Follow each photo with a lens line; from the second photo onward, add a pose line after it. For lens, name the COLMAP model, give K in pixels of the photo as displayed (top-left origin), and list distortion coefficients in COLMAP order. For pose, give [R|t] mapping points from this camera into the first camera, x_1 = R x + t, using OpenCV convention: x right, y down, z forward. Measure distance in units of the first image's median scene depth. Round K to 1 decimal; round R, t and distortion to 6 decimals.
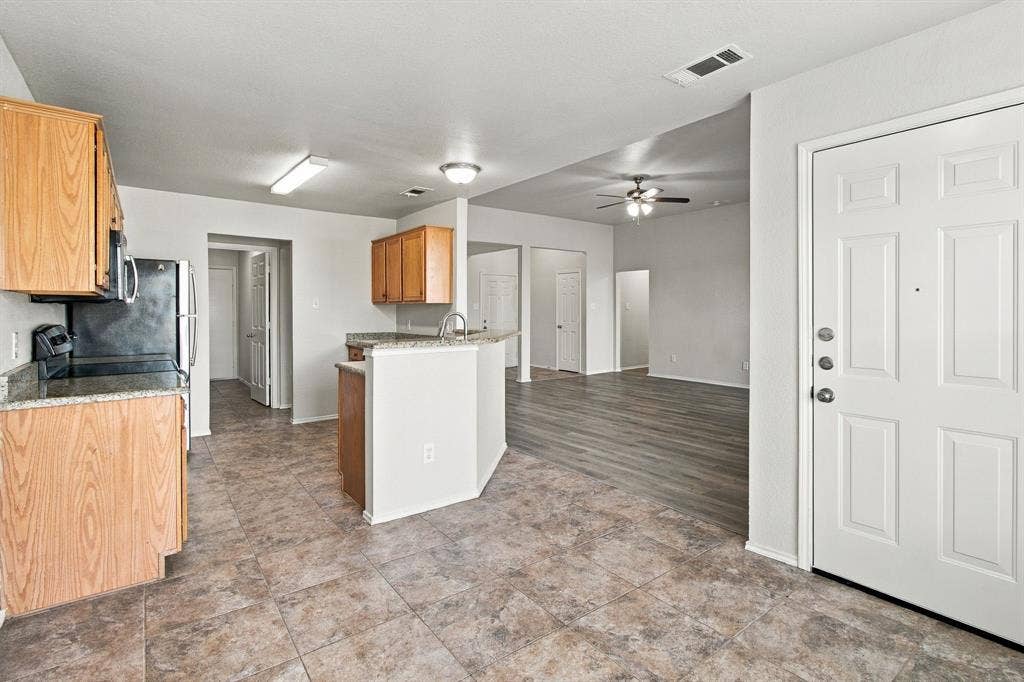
lens RADIAL K [[490.3, 0, 513.1], [0, 490.3, 309.5], [0, 0, 1]] dist [-0.010330, 0.000130]
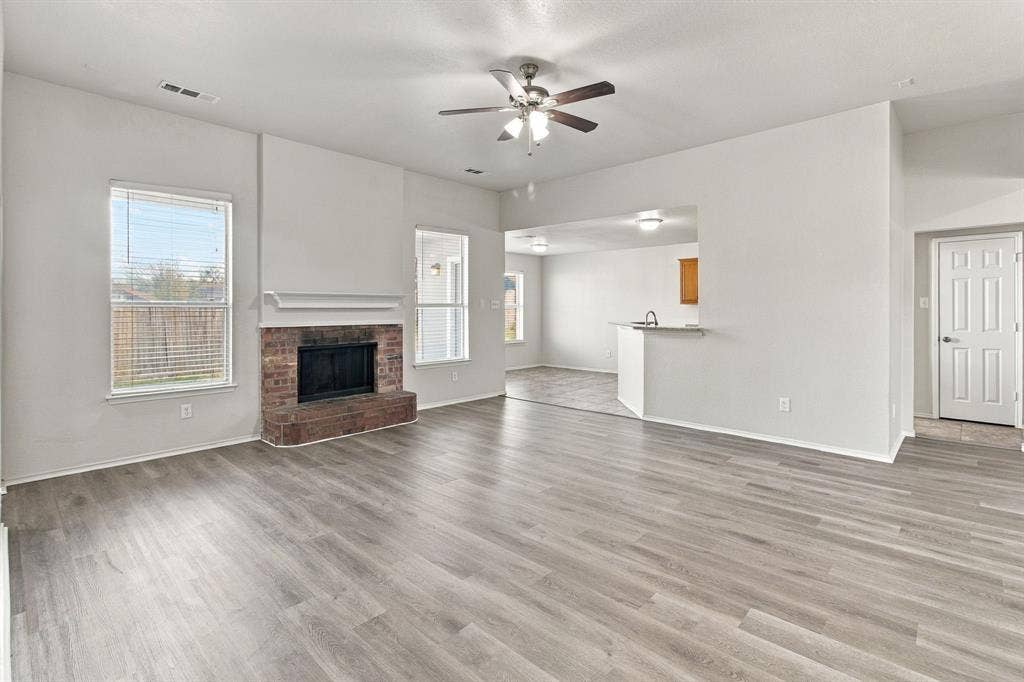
lens RADIAL K [[490.3, 0, 513.1], [0, 490.3, 309.5], [0, 0, 1]] dist [-0.010330, 0.000130]
pose [[-0.986279, 0.007990, -0.164896, 0.366424], [0.007223, 0.999960, 0.005253, -0.002920], [0.164931, 0.003990, -0.986297, 1.543167]]
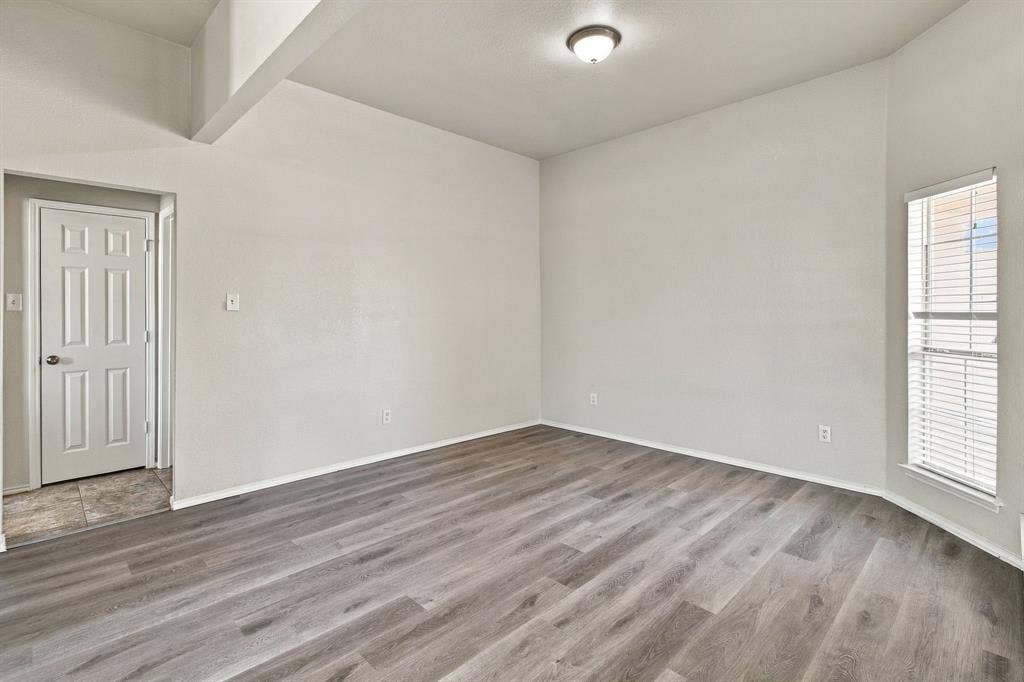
lens RADIAL K [[490.3, 0, 513.1], [0, 490.3, 309.5], [0, 0, 1]] dist [-0.010330, 0.000130]
pose [[0.129013, 0.002386, -0.991640, 0.077901], [-0.000616, 0.999997, 0.002325, 0.000939], [0.991643, 0.000311, 0.129014, 1.263980]]
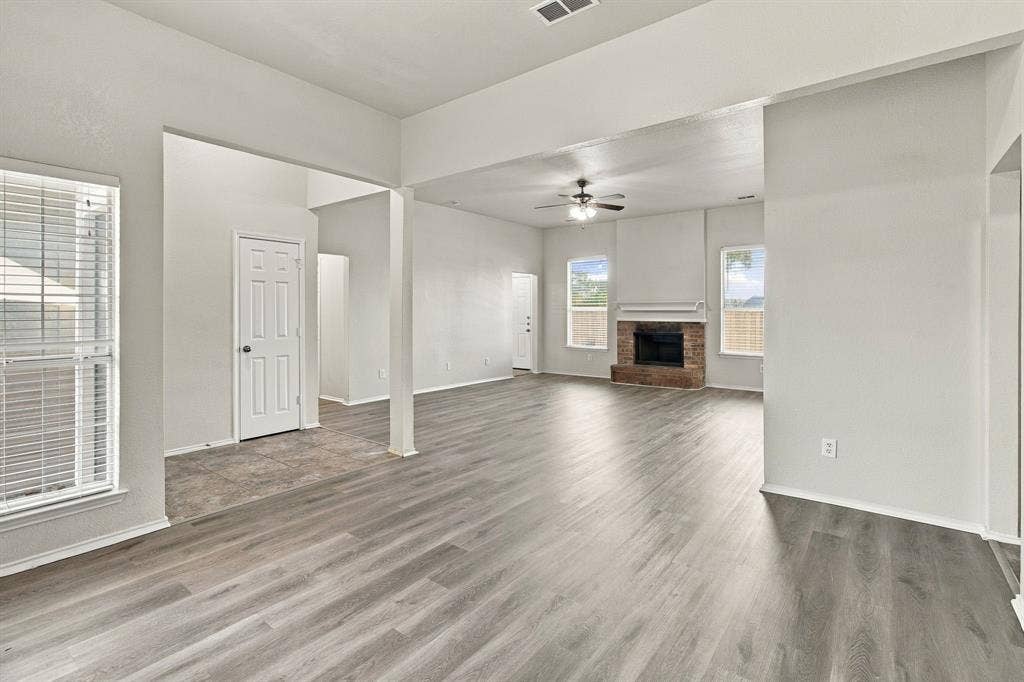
lens RADIAL K [[478.9, 0, 513.1], [0, 478.9, 313.3], [0, 0, 1]] dist [-0.018358, -0.000058]
pose [[-0.257103, 0.001887, 0.966382, -0.666582], [0.003370, 0.999994, -0.001056, 0.004314], [-0.966378, 0.002985, -0.257108, 1.400412]]
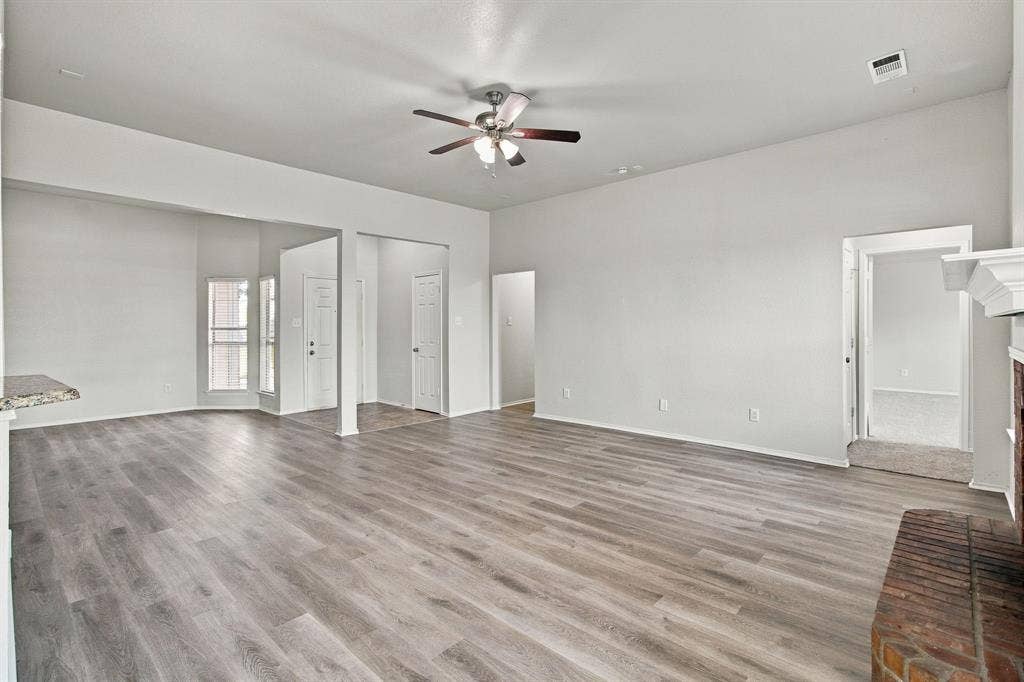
lens RADIAL K [[475.4, 0, 510.5], [0, 475.4, 325.8], [0, 0, 1]] dist [-0.012903, 0.008963]
pose [[0.986091, -0.000033, 0.166207, 0.182502], [0.000514, 0.999996, -0.002854, 0.003323], [-0.166206, 0.002900, 0.986087, 0.452445]]
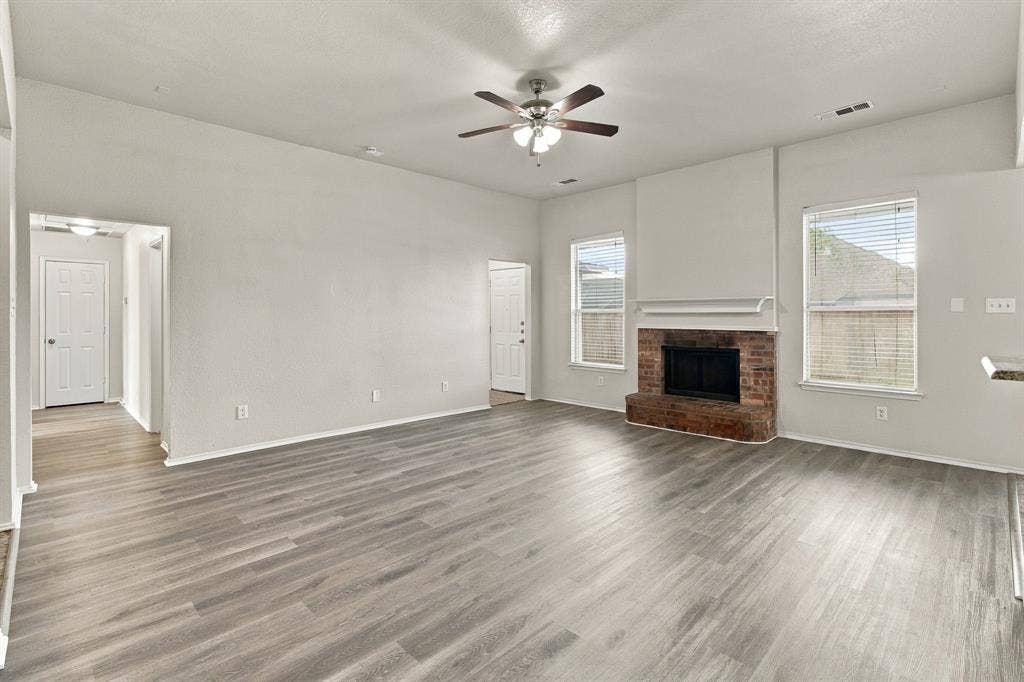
lens RADIAL K [[478.9, 0, 513.1], [0, 478.9, 313.3], [0, 0, 1]] dist [-0.018358, -0.000058]
pose [[-0.129128, 0.010815, 0.991569, -0.288900], [0.005565, 0.999933, -0.010182, 0.004665], [-0.991612, 0.004203, -0.129179, 1.107278]]
